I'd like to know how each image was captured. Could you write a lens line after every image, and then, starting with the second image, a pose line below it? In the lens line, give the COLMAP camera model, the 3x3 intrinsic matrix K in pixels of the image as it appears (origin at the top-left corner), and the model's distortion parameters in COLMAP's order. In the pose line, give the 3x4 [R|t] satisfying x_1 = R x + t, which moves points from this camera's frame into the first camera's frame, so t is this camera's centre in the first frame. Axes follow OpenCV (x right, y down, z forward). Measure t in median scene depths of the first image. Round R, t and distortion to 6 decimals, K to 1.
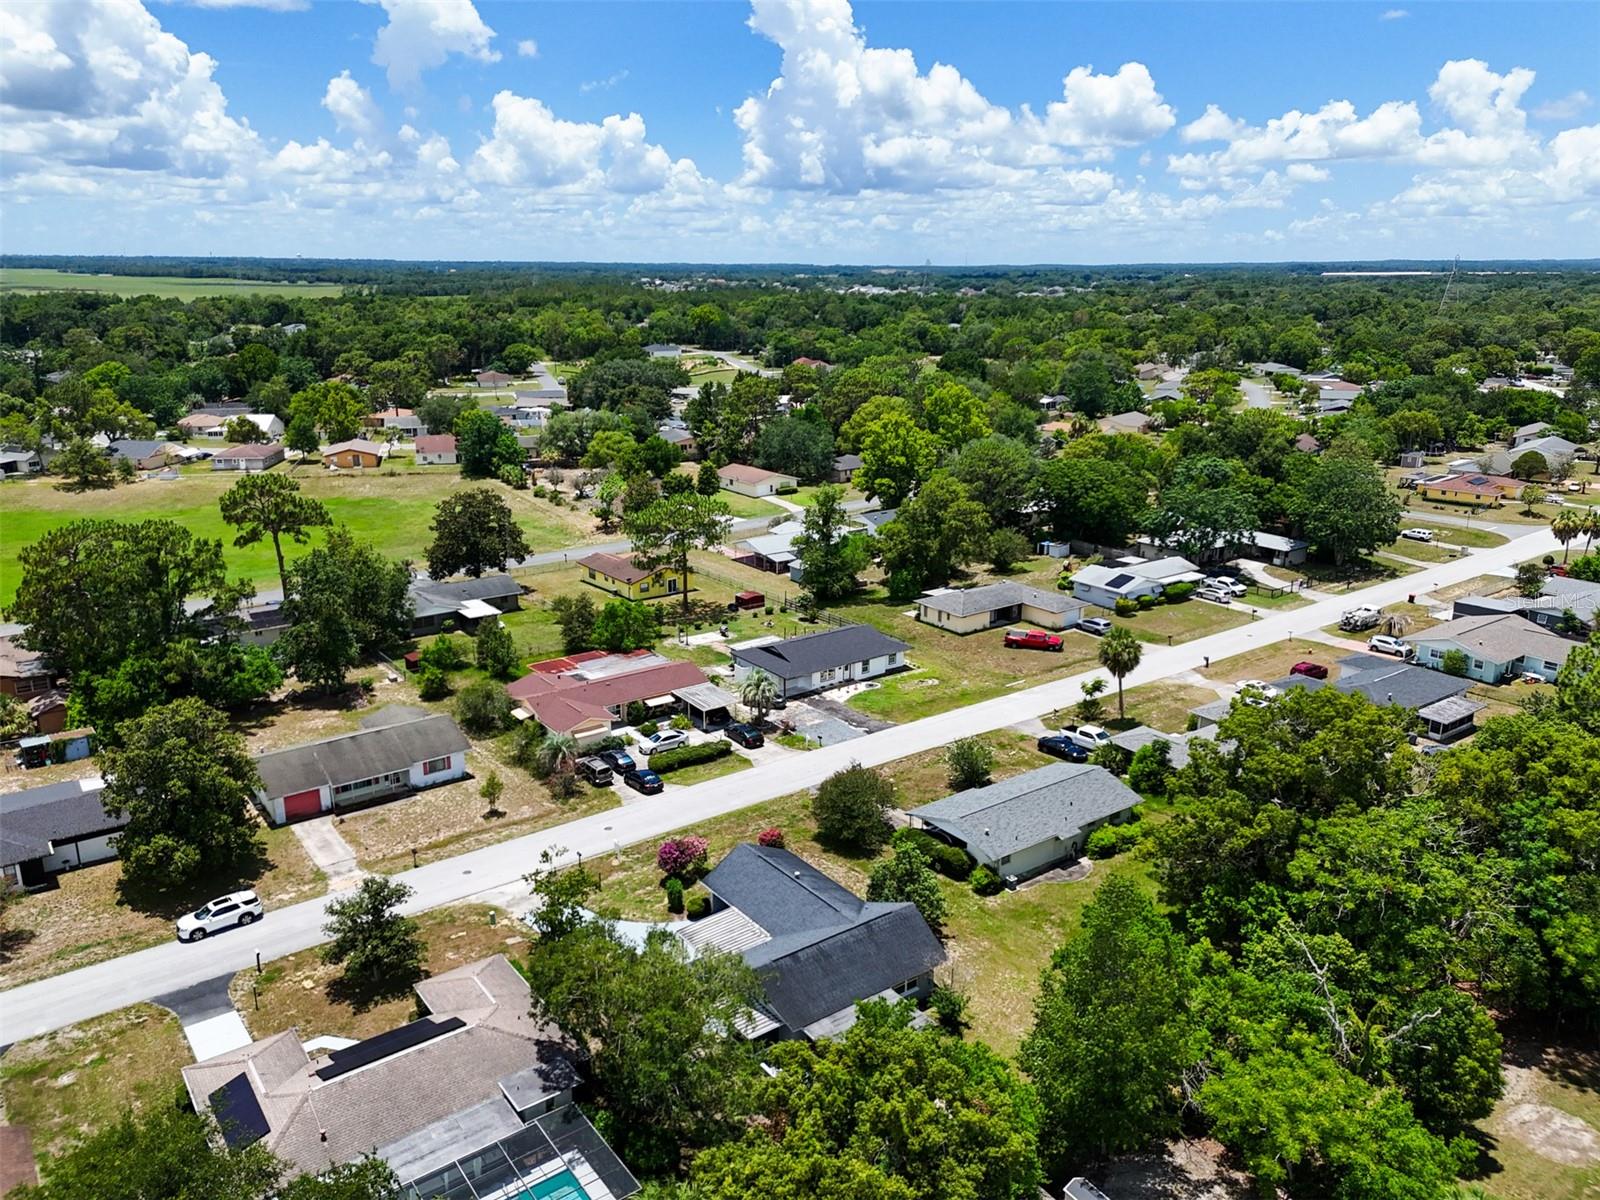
lens RADIAL K [[1167.2, 0, 799.0], [0, 1167.2, 604.4], [0, 0, 1]] dist [0.098410, -0.076597]
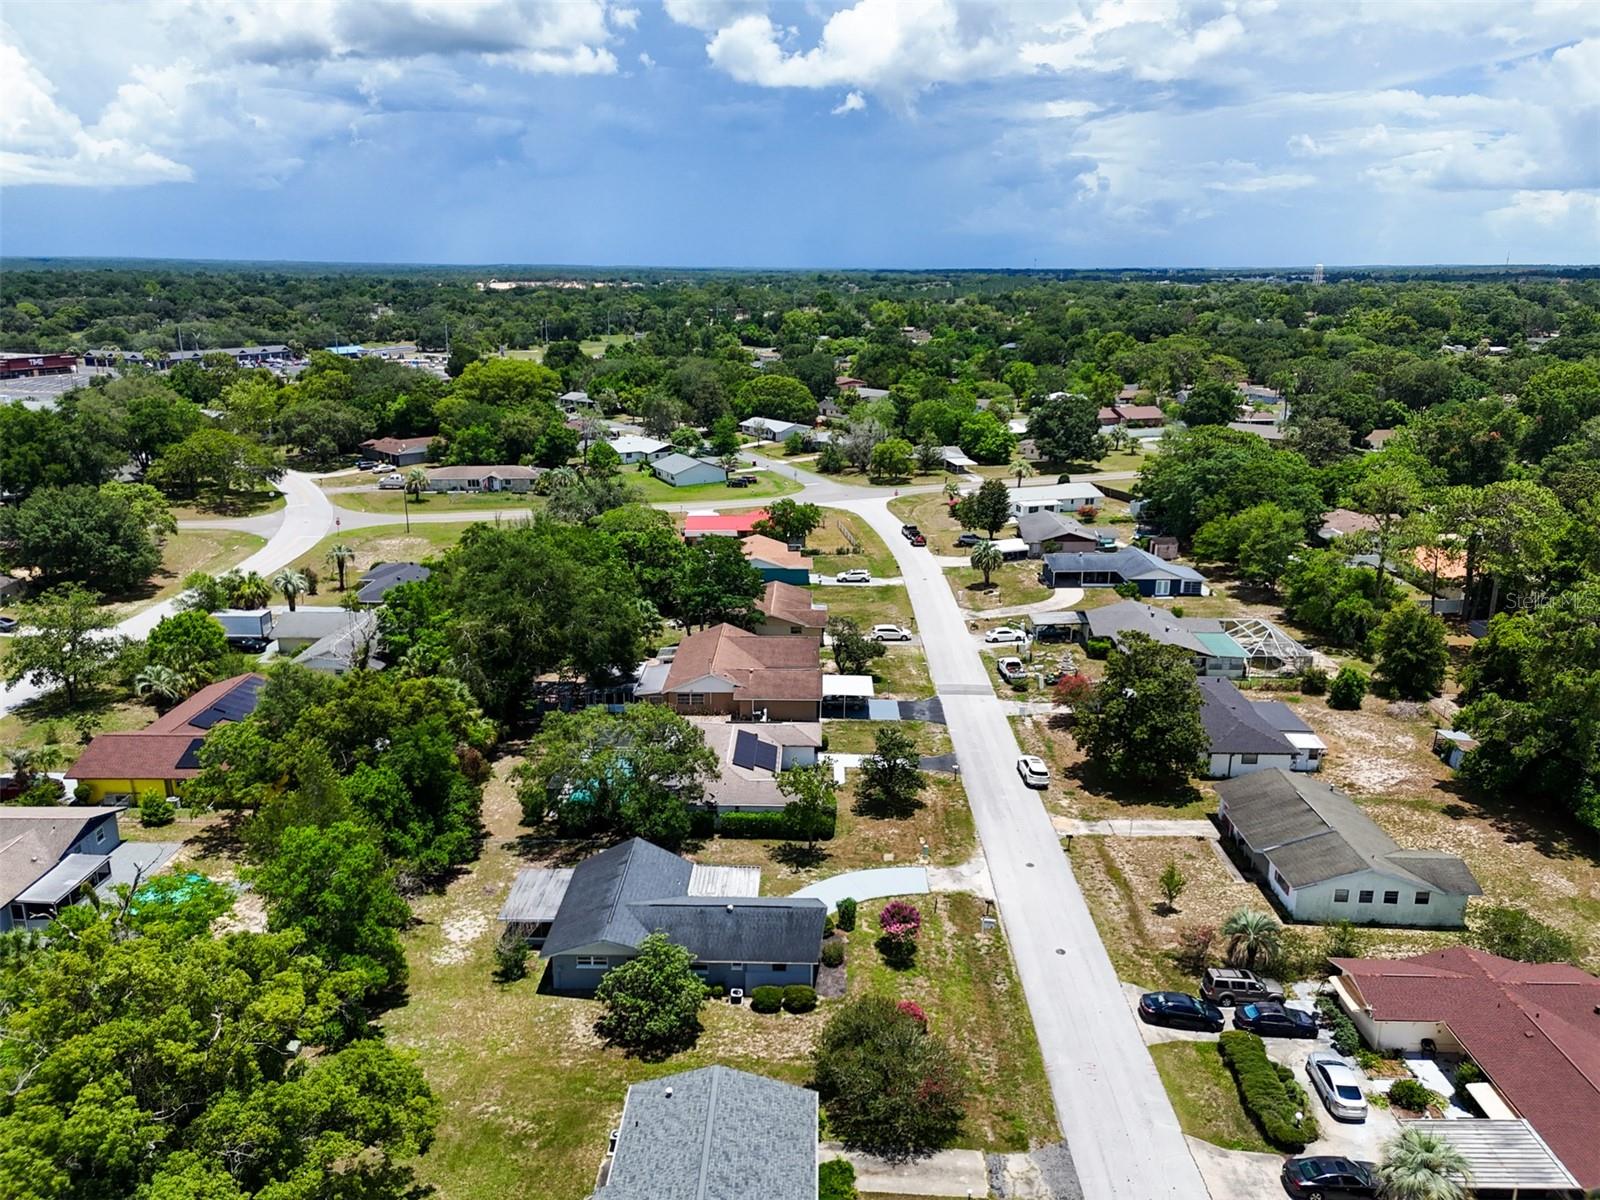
lens RADIAL K [[1167.2, 0, 798.8], [0, 1167.2, 592.1], [0, 0, 1]] dist [0.098410, -0.076597]
pose [[-0.606856, 0.204997, -0.767920, 0.423088], [-0.228954, 0.880126, 0.415883, -0.263962], [0.761121, 0.428200, -0.487175, 0.922921]]
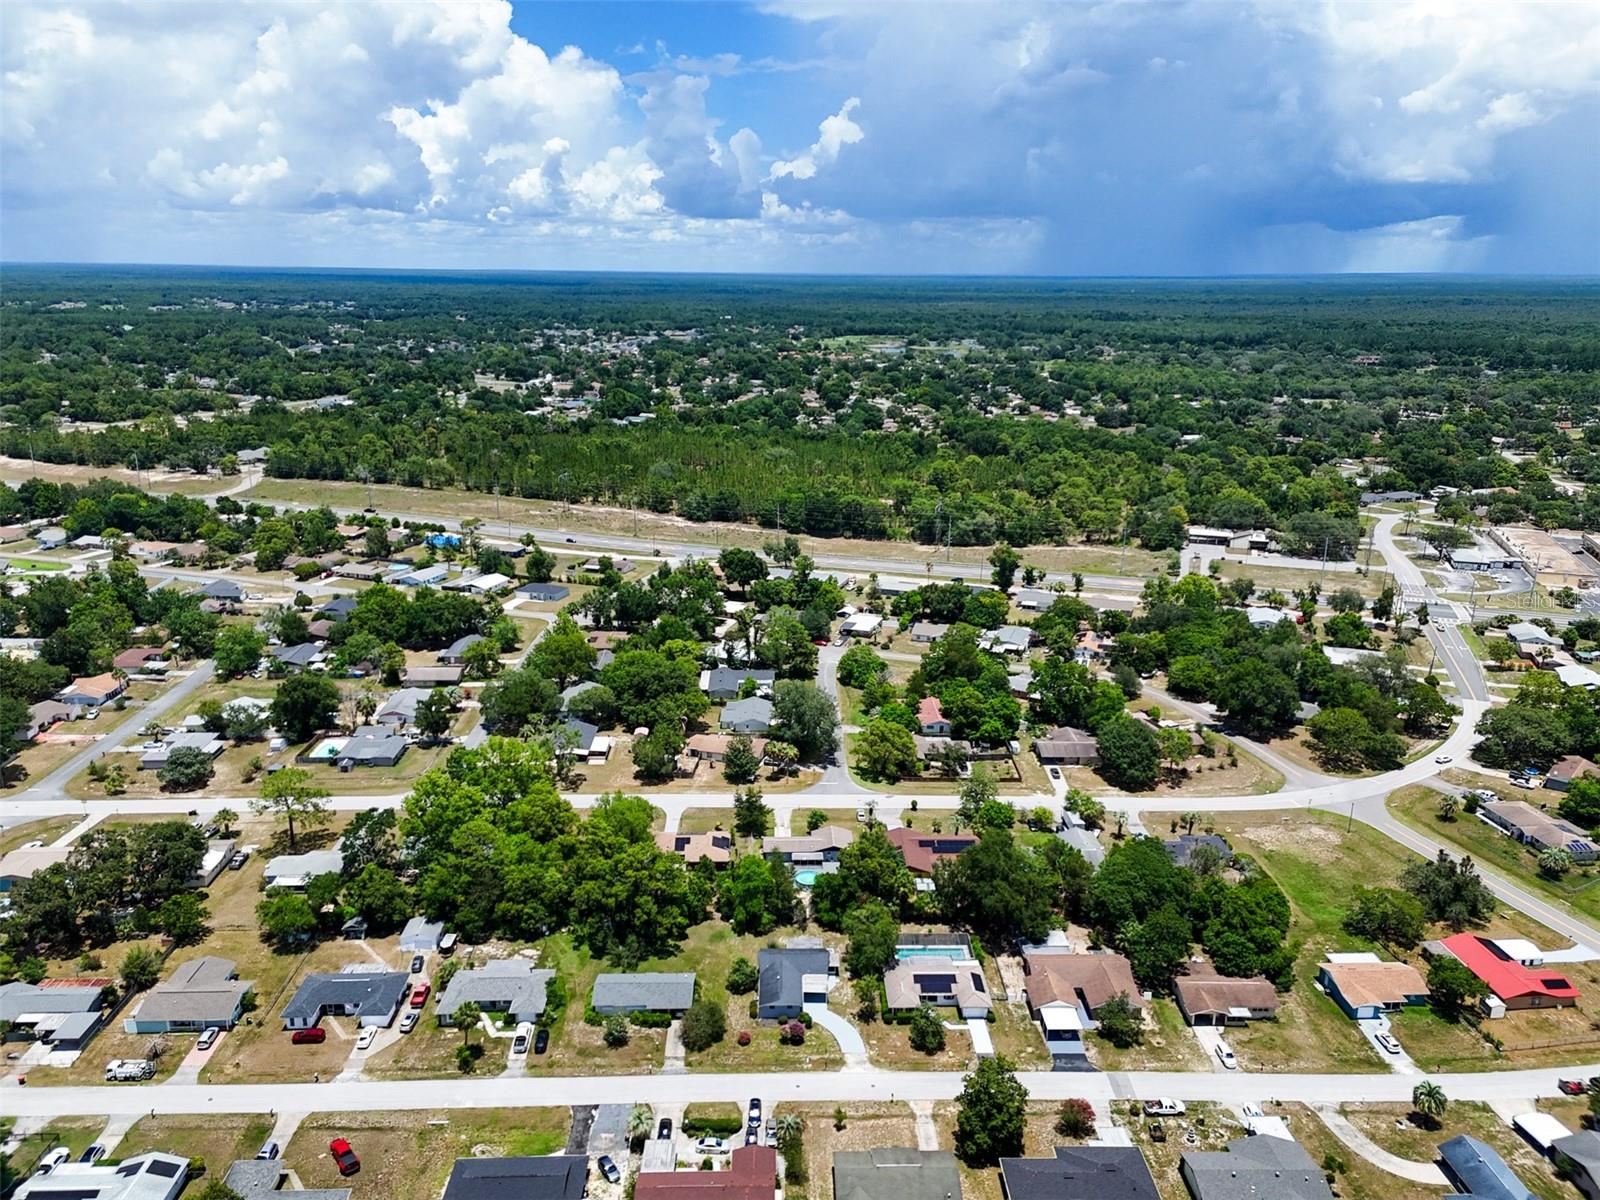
lens RADIAL K [[1167.2, 0, 802.6], [0, 1167.2, 607.6], [0, 0, 1]] dist [0.098410, -0.076597]
pose [[-0.816196, -0.167942, 0.552829, -0.878731], [0.151571, 0.861075, 0.485362, -1.125169], [-0.557540, 0.479944, -0.677350, 1.536468]]
